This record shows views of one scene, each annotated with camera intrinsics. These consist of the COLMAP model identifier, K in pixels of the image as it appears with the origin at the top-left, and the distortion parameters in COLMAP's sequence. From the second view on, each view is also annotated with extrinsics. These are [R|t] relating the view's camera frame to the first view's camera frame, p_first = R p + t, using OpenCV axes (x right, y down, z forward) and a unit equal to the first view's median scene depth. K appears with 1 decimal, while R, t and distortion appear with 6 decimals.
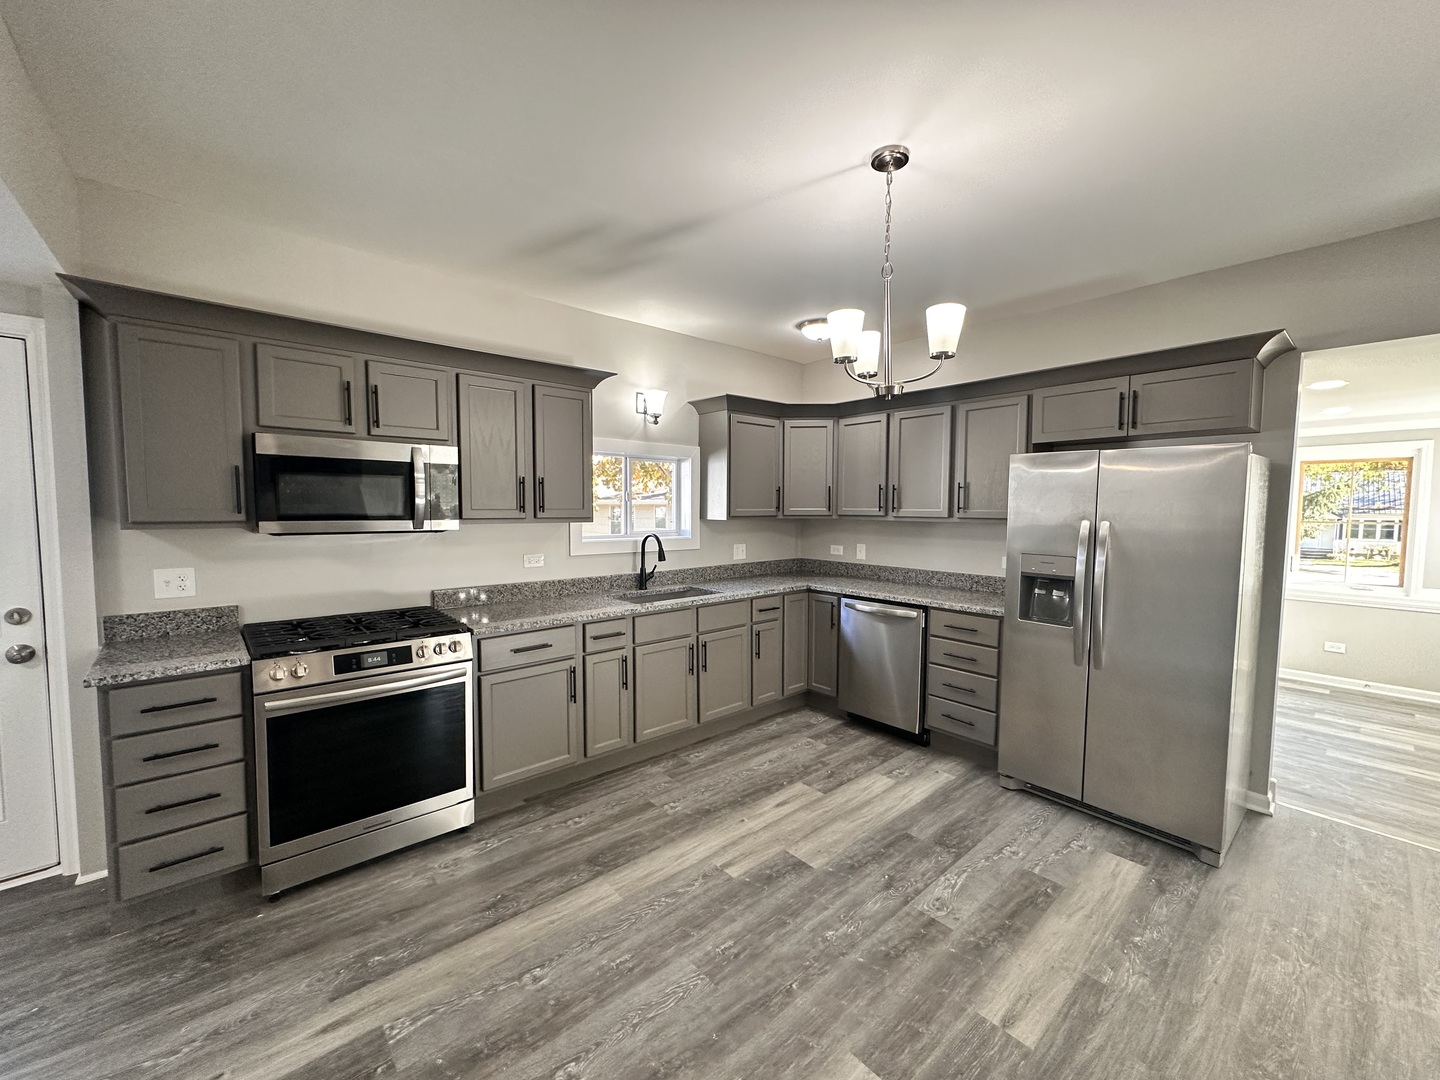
lens RADIAL K [[564.3, 0, 709.2], [0, 564.3, 545.4], [0, 0, 1]] dist [-0.005390, 0.001129]
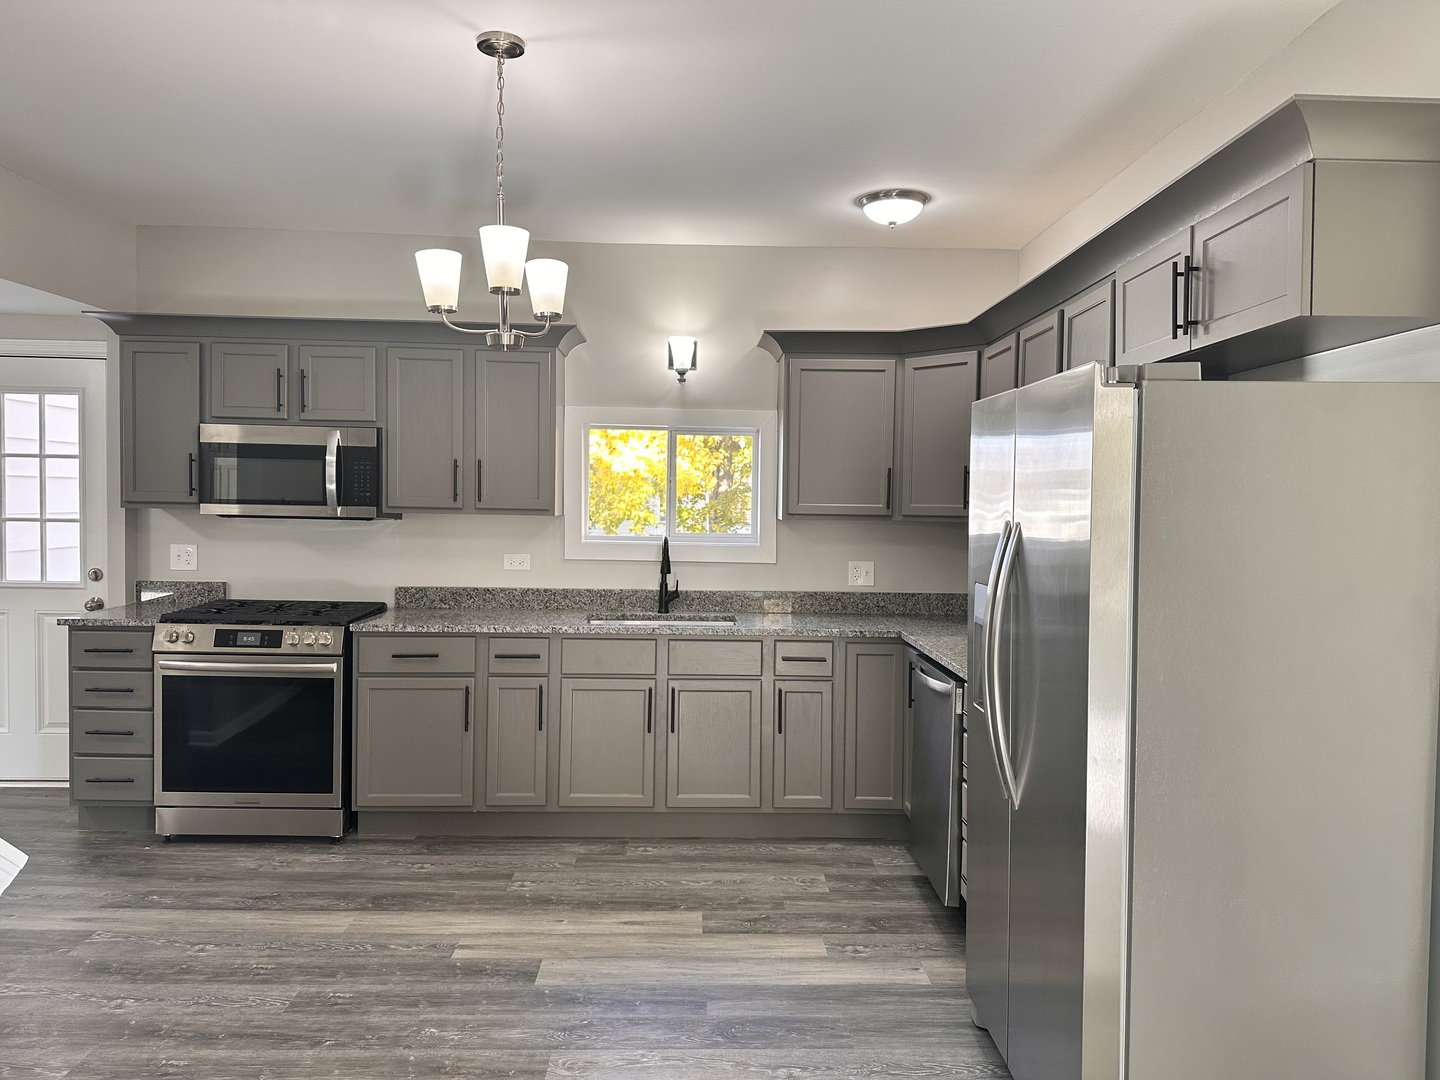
lens RADIAL K [[985.6, 0, 721.4], [0, 985.6, 530.8], [0, 0, 1]] dist [0.025131, -0.038089]
pose [[0.779702, 0.029323, -0.625464, 1.066036], [-0.057622, 0.998024, -0.025043, 0.001290], [0.623494, 0.055567, 0.779851, 0.101822]]
